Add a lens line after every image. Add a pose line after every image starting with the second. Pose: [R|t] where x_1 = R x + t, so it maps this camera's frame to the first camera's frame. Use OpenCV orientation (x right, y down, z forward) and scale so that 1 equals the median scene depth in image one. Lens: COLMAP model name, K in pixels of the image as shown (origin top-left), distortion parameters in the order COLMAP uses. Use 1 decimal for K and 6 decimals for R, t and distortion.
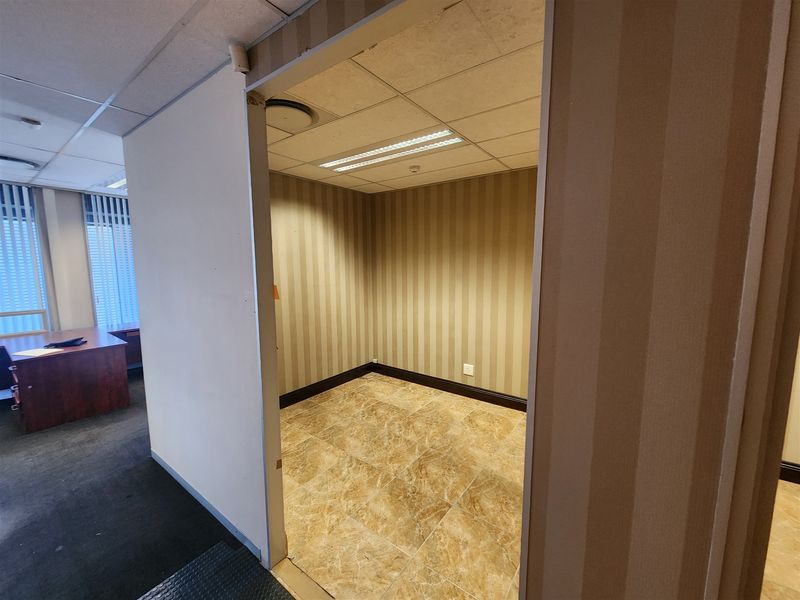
lens RADIAL K [[327.8, 0, 395.7], [0, 327.8, 304.9], [0, 0, 1]] dist [0.011788, 0.000340]
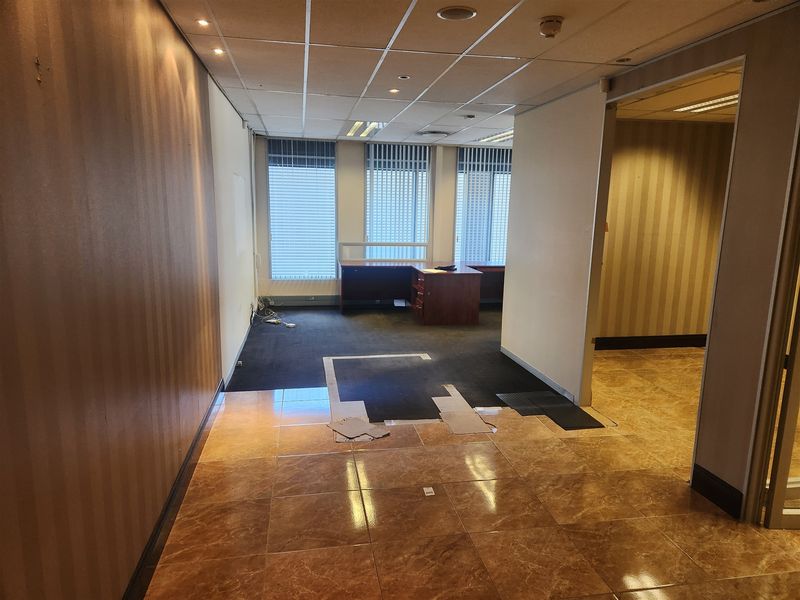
lens RADIAL K [[527.2, 0, 398.0], [0, 527.2, 304.0], [0, 0, 1]] dist [0.033095, -0.000352]
pose [[0.734191, 0.139197, -0.664521, 0.294107], [-0.104381, 0.990263, 0.092105, 0.089136], [0.670871, 0.001740, 0.741572, -0.716727]]
